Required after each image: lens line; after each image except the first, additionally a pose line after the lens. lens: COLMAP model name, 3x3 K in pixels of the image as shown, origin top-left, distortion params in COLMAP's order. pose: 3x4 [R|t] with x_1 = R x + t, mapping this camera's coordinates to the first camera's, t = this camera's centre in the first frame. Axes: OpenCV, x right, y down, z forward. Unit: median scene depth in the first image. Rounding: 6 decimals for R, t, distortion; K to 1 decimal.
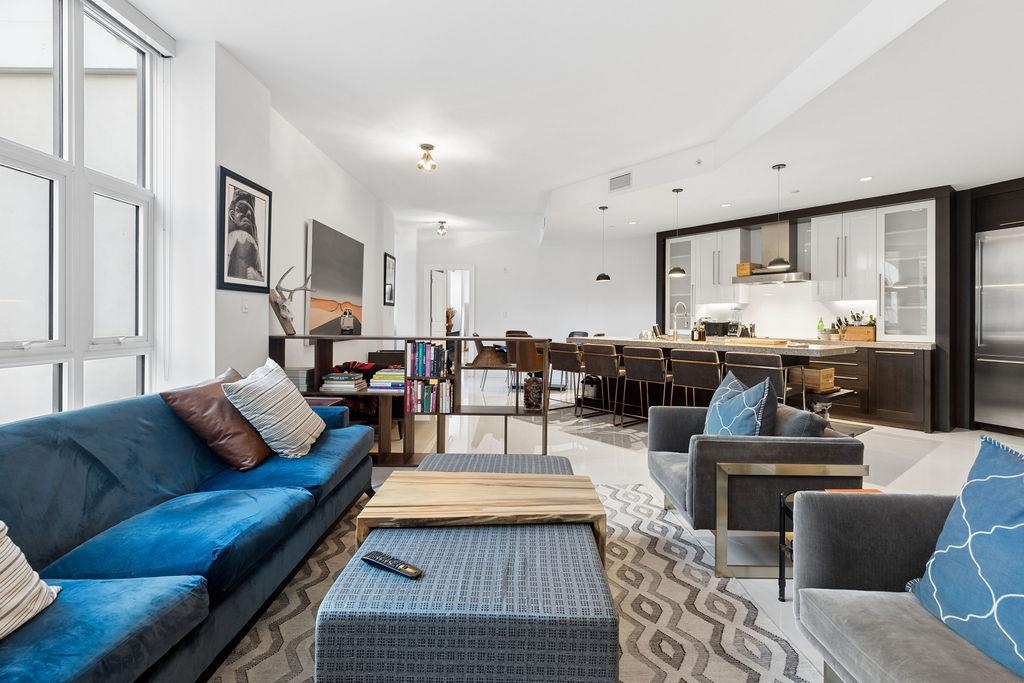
lens RADIAL K [[465.4, 0, 515.7], [0, 465.4, 326.1], [0, 0, 1]] dist [-0.001986, -0.000365]
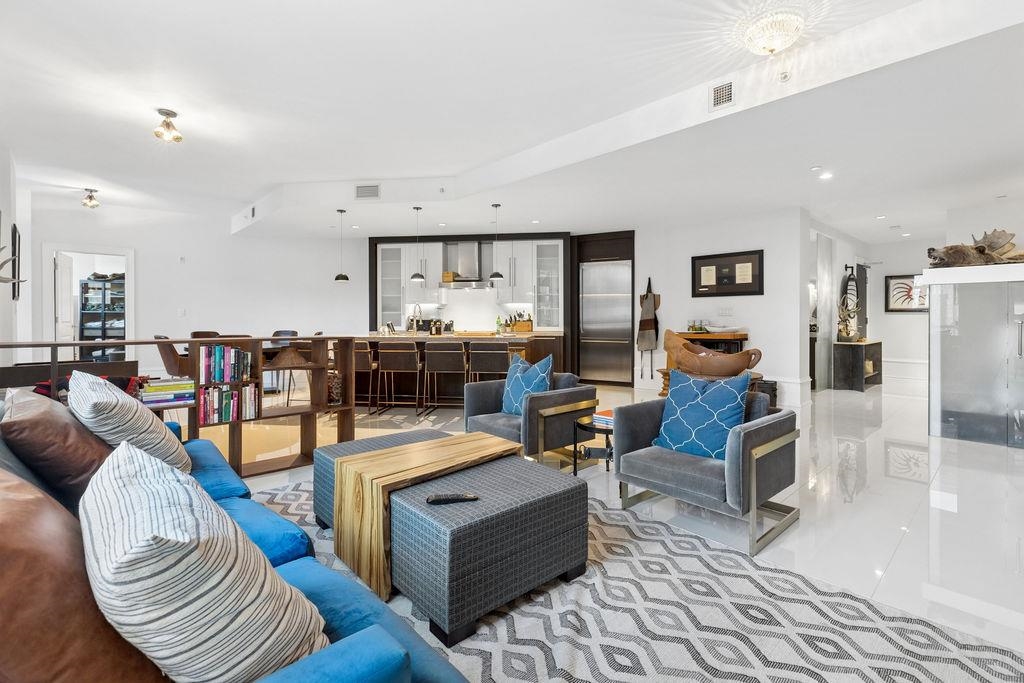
lens RADIAL K [[465.4, 0, 515.7], [0, 465.4, 326.1], [0, 0, 1]] dist [-0.001986, -0.000365]
pose [[0.731260, -0.018450, 0.681849, -0.271300], [0.014419, 0.999829, 0.011591, -0.002295], [-0.681946, 0.001355, 0.731401, -0.033628]]
